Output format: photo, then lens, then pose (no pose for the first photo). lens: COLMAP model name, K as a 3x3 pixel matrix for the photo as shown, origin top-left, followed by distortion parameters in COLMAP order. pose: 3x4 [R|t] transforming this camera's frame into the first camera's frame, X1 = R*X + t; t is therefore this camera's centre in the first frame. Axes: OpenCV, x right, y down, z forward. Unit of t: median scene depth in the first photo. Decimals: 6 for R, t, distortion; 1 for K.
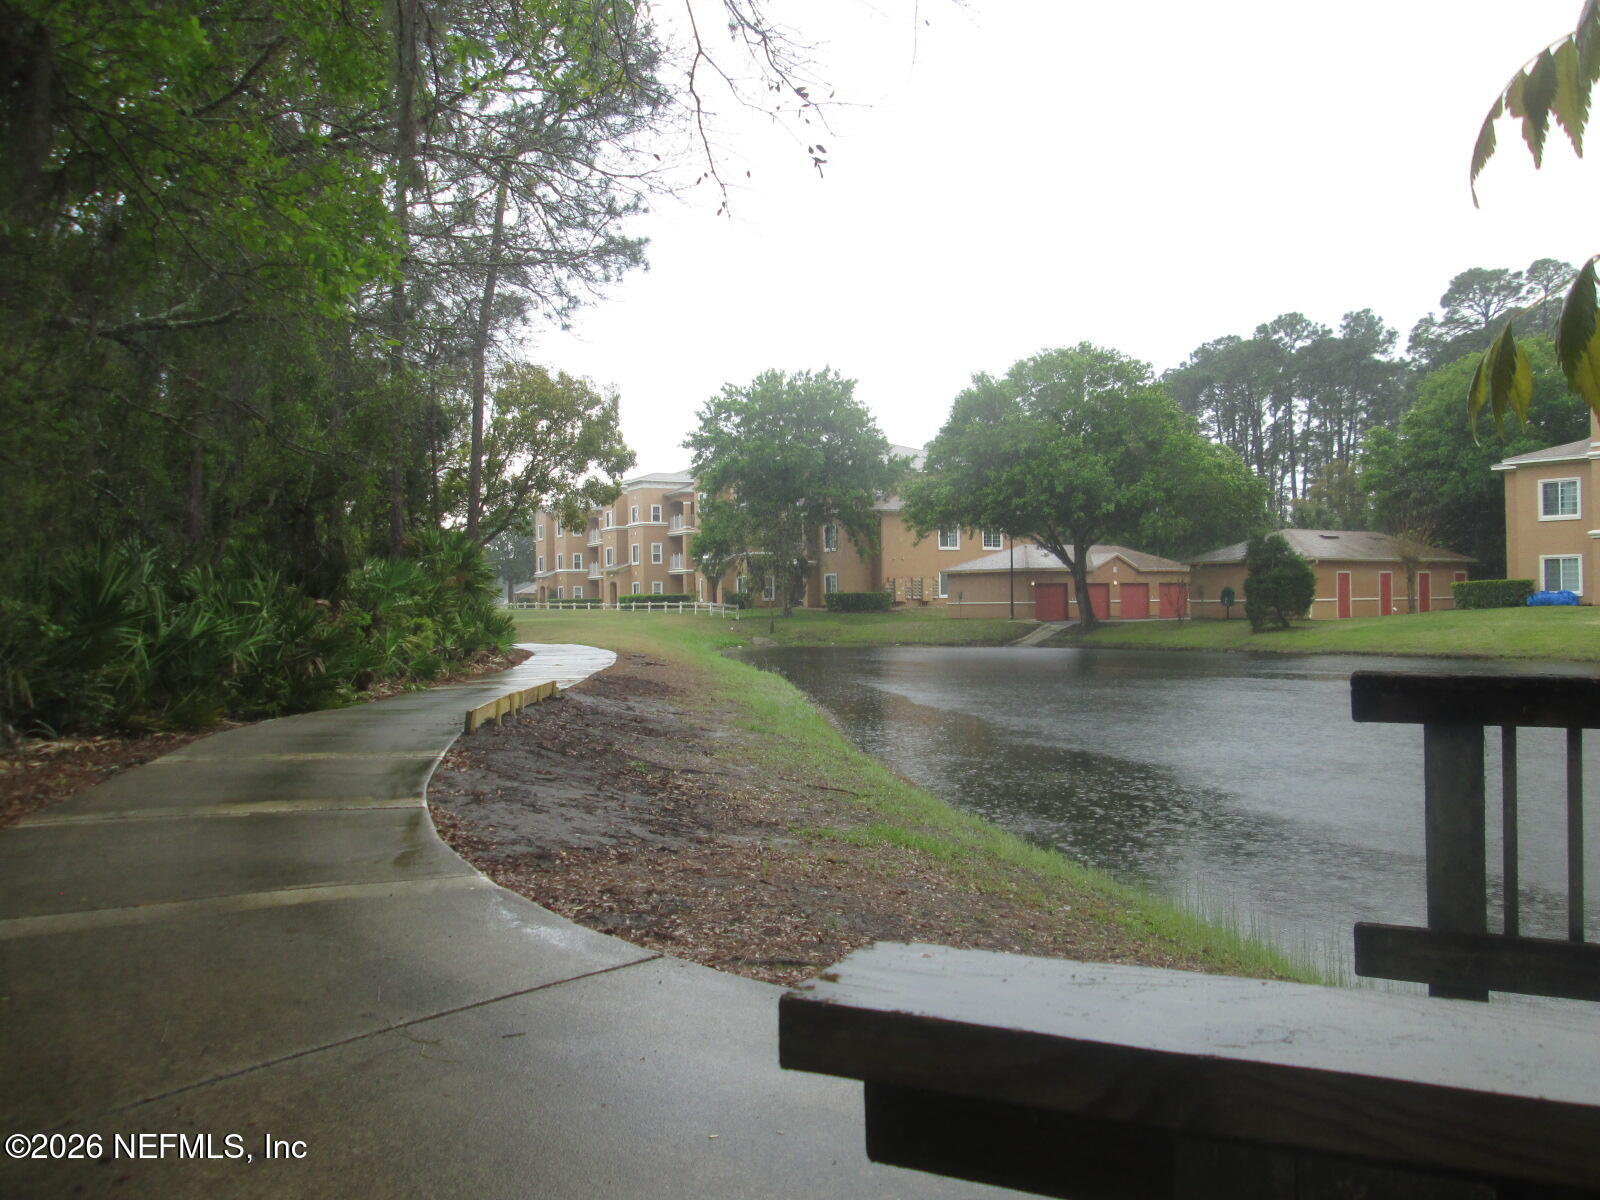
lens RADIAL K [[1335.1, 0, 788.4], [0, 1335.1, 593.2], [0, 0, 1]] dist [-0.048432, 0.054265]
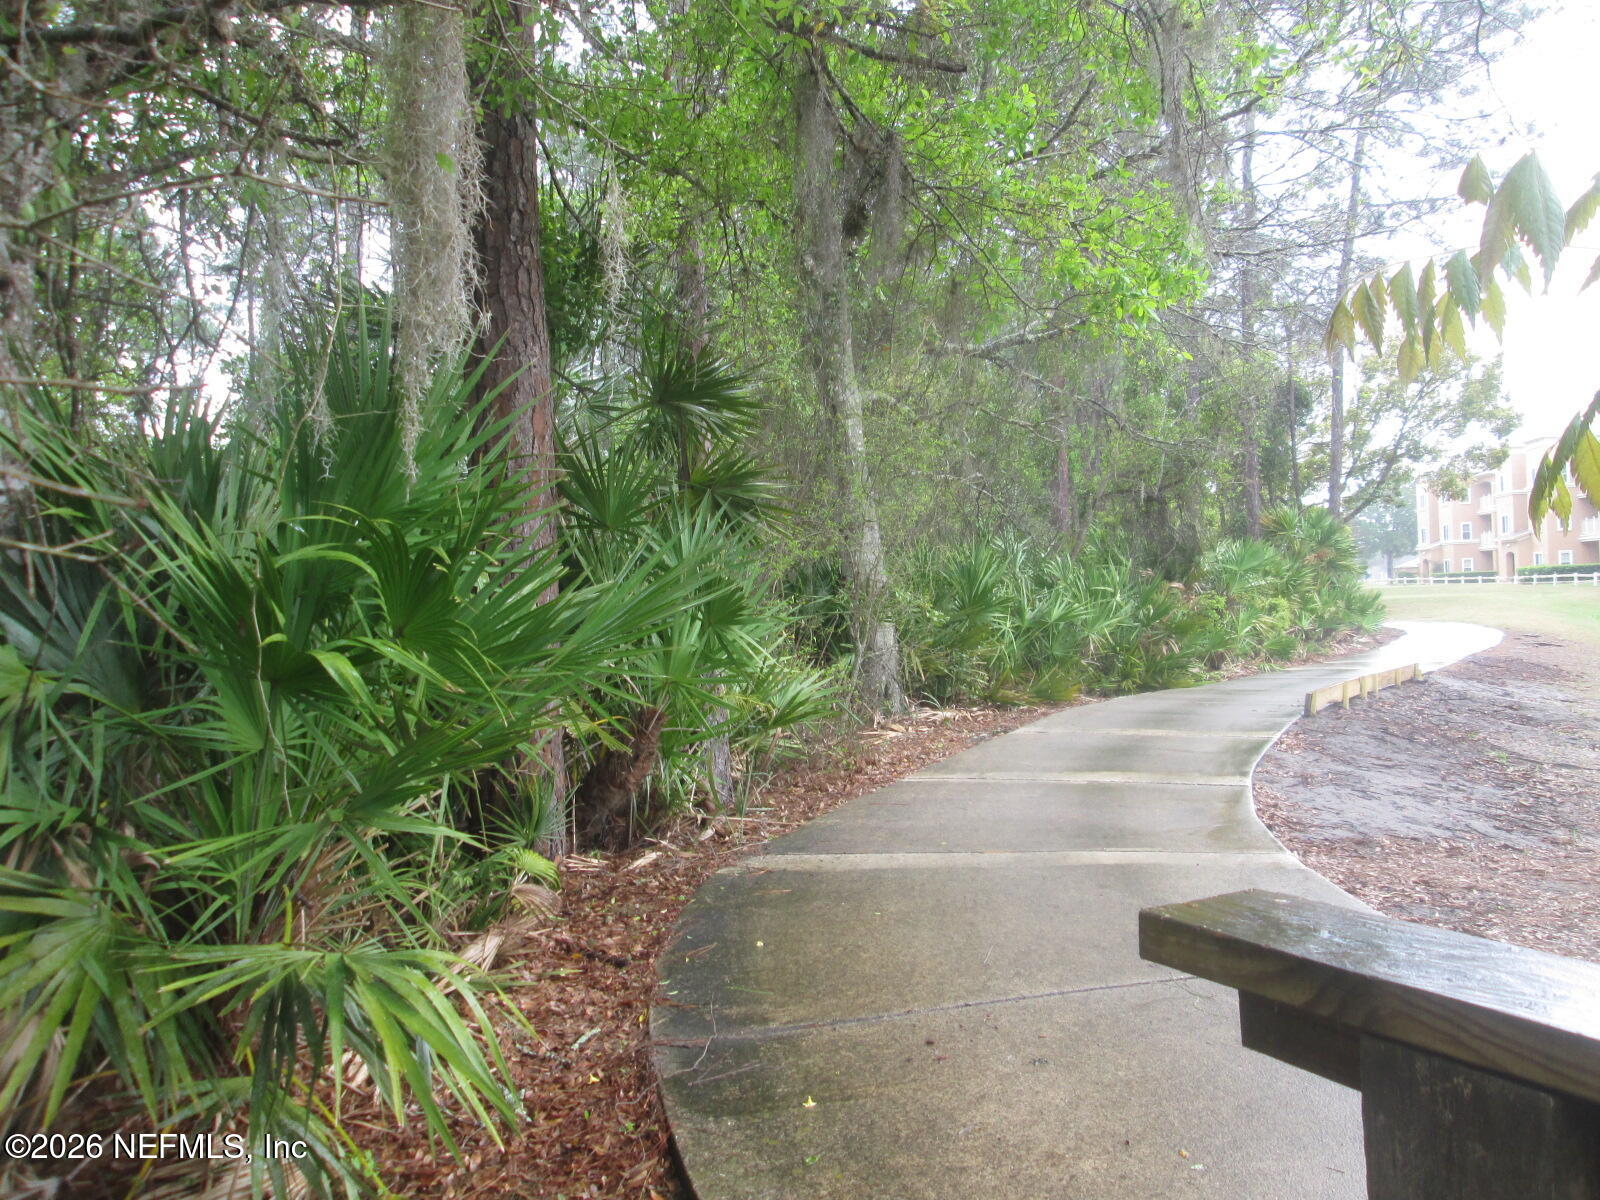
lens RADIAL K [[1335.1, 0, 804.5], [0, 1335.1, 598.7], [0, 0, 1]] dist [-0.048432, 0.054265]
pose [[0.811284, -0.014368, -0.584475, 0.014290], [0.026319, 0.999582, 0.011960, -0.001679], [0.584059, -0.025086, 0.811323, -0.010046]]
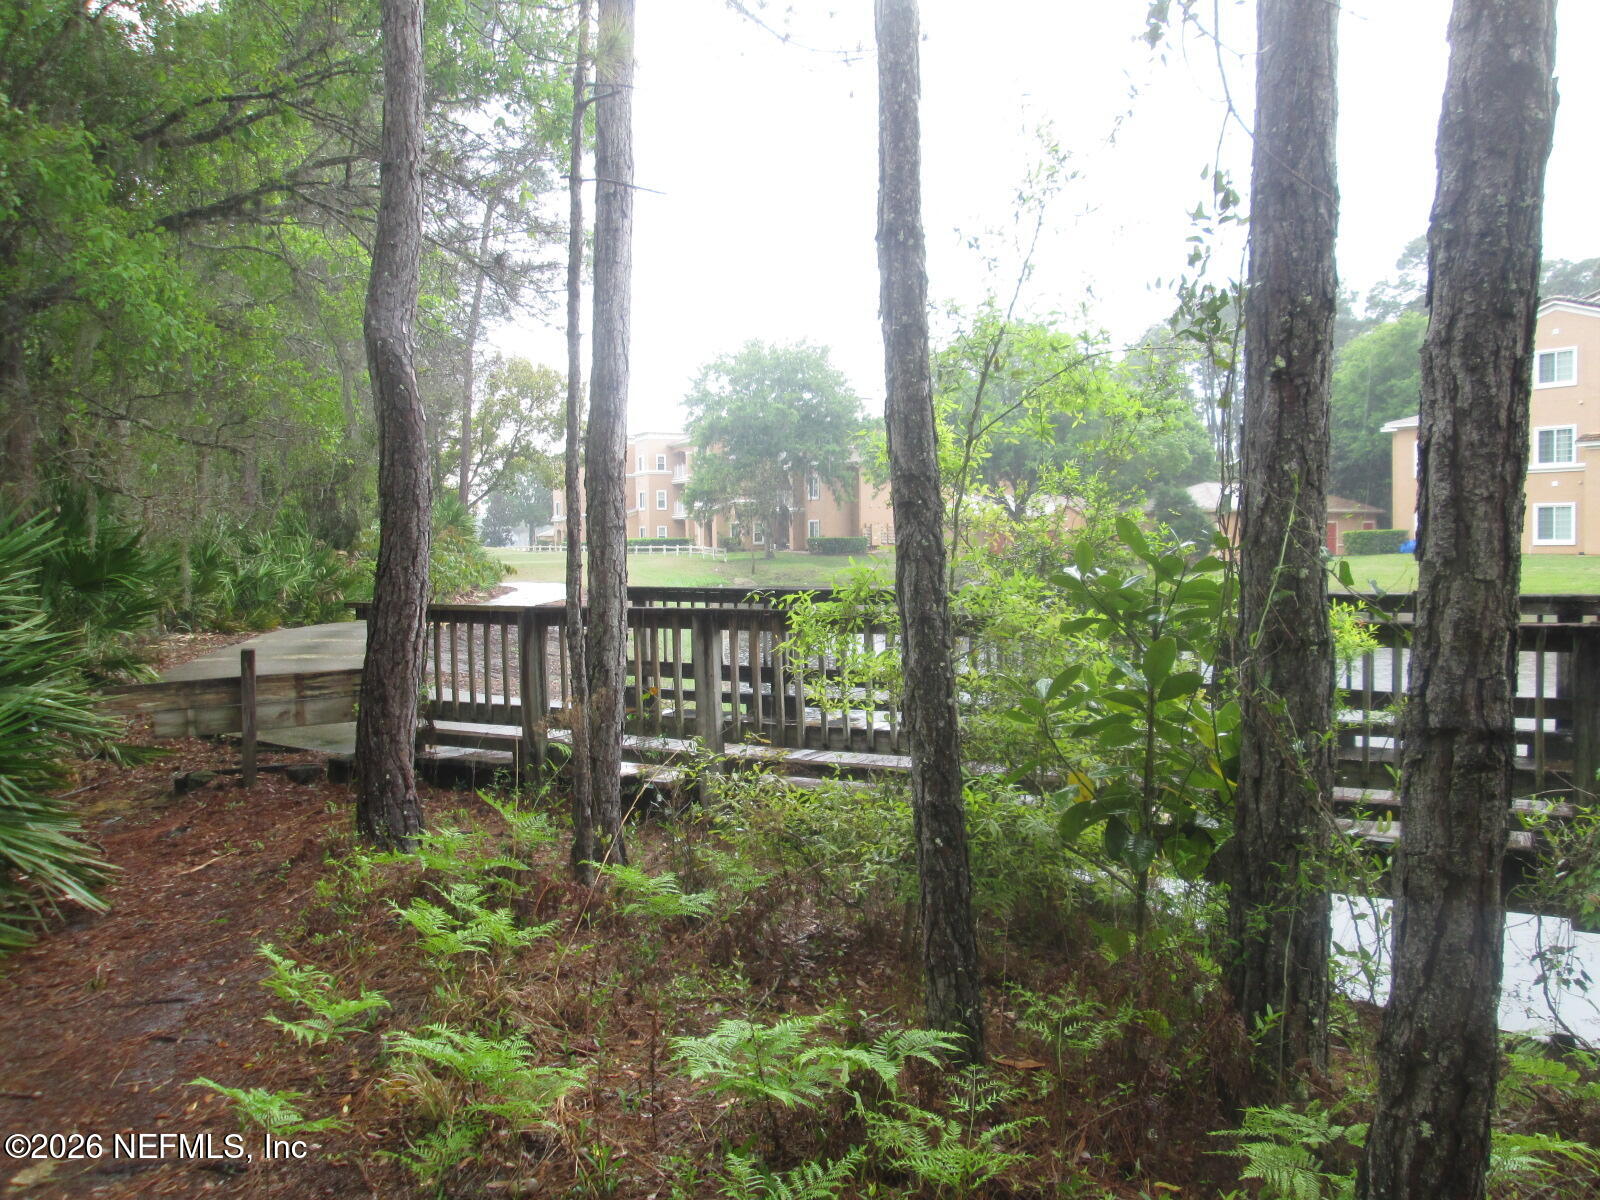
lens RADIAL K [[1335.1, 0, 787.0], [0, 1335.1, 601.8], [0, 0, 1]] dist [-0.048432, 0.054265]
pose [[0.999679, 0.003612, -0.025093, 0.112754], [-0.002336, 0.998711, 0.050701, -0.009270], [0.025243, -0.050626, 0.998399, -0.288241]]
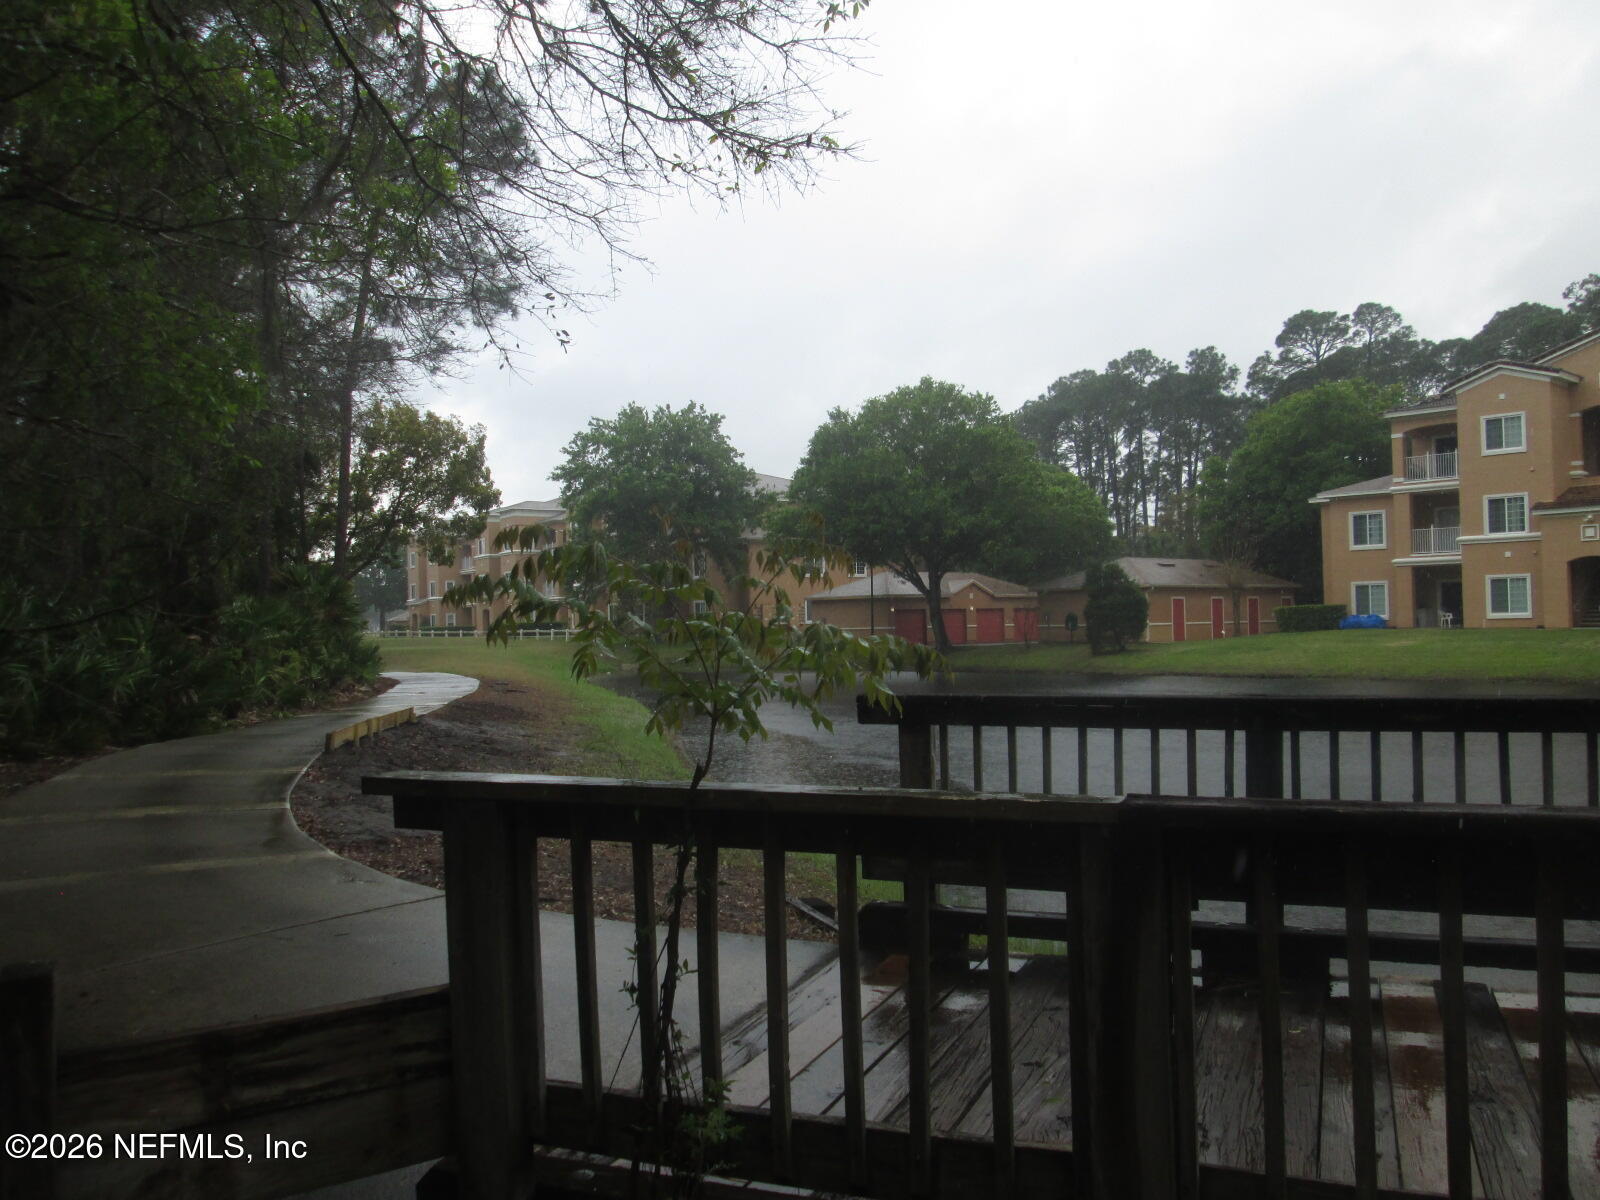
lens RADIAL K [[1335.1, 0, 785.7], [0, 1335.1, 597.9], [0, 0, 1]] dist [-0.048432, 0.054265]
pose [[0.996156, -0.004645, 0.087472, 0.023212], [0.005950, 0.999875, -0.014661, -0.004337], [-0.087393, 0.015125, 0.996059, -0.078577]]
